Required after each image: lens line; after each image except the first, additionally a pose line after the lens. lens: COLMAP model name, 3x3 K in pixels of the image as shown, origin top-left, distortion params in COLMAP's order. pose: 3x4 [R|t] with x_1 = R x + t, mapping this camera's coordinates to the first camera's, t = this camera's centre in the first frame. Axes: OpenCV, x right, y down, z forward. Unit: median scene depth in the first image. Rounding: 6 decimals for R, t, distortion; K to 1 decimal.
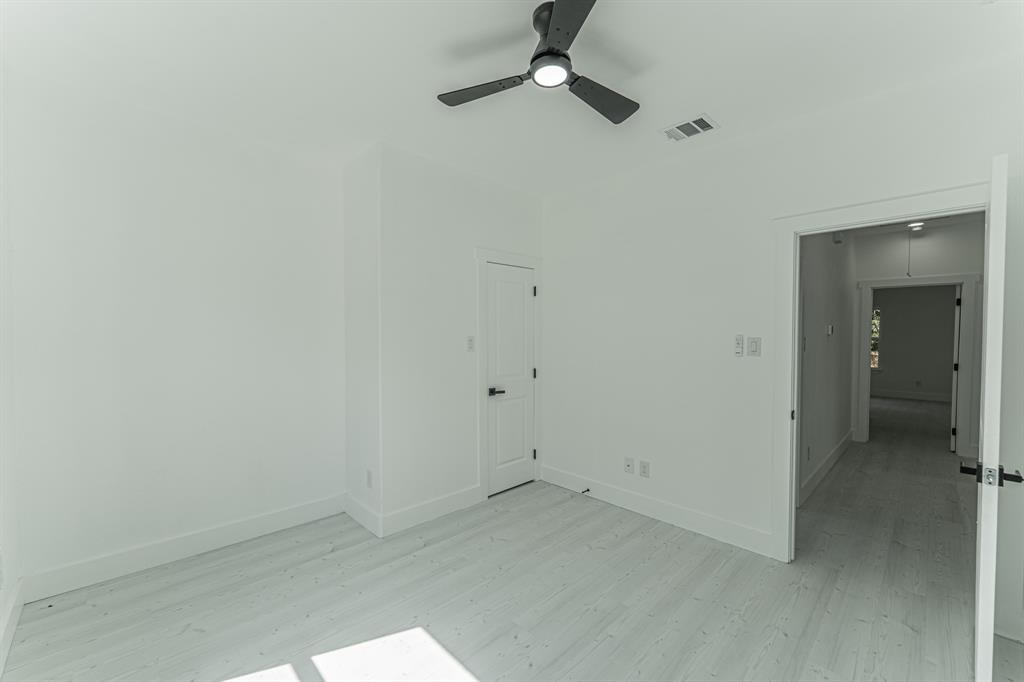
lens RADIAL K [[415.8, 0, 513.9], [0, 415.8, 343.0], [0, 0, 1]] dist [0.002559, -0.000022]
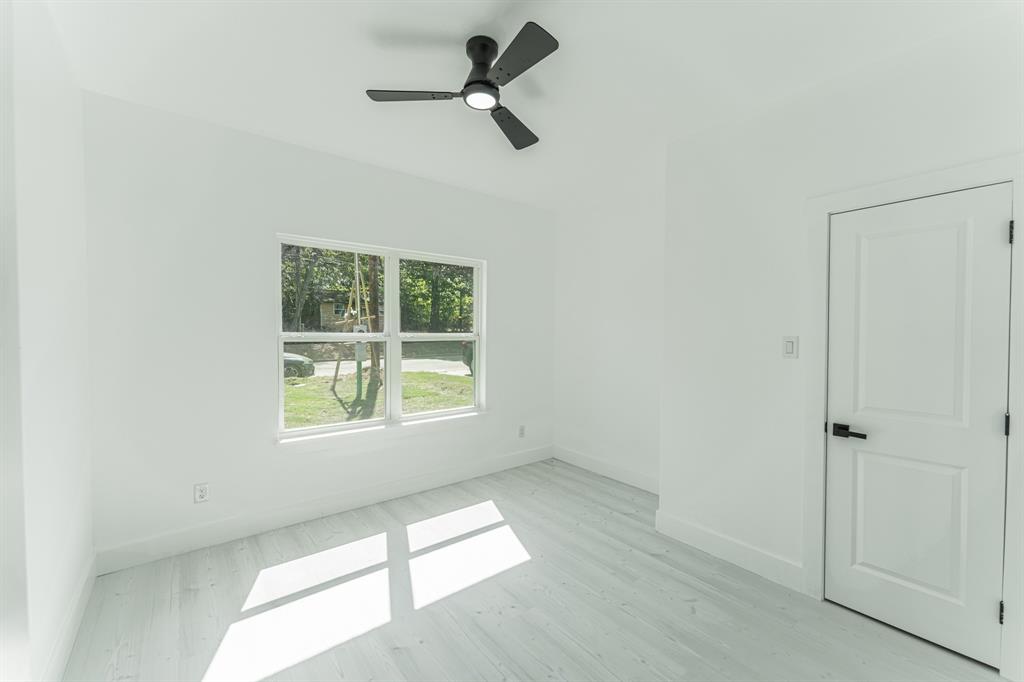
lens RADIAL K [[415.8, 0, 511.1], [0, 415.8, 339.7], [0, 0, 1]] dist [0.002559, -0.000022]
pose [[-0.107925, 0.011572, -0.994092, 0.750806], [-0.026779, 0.999536, 0.014542, -0.010050], [0.993798, 0.028190, -0.107565, 0.753765]]
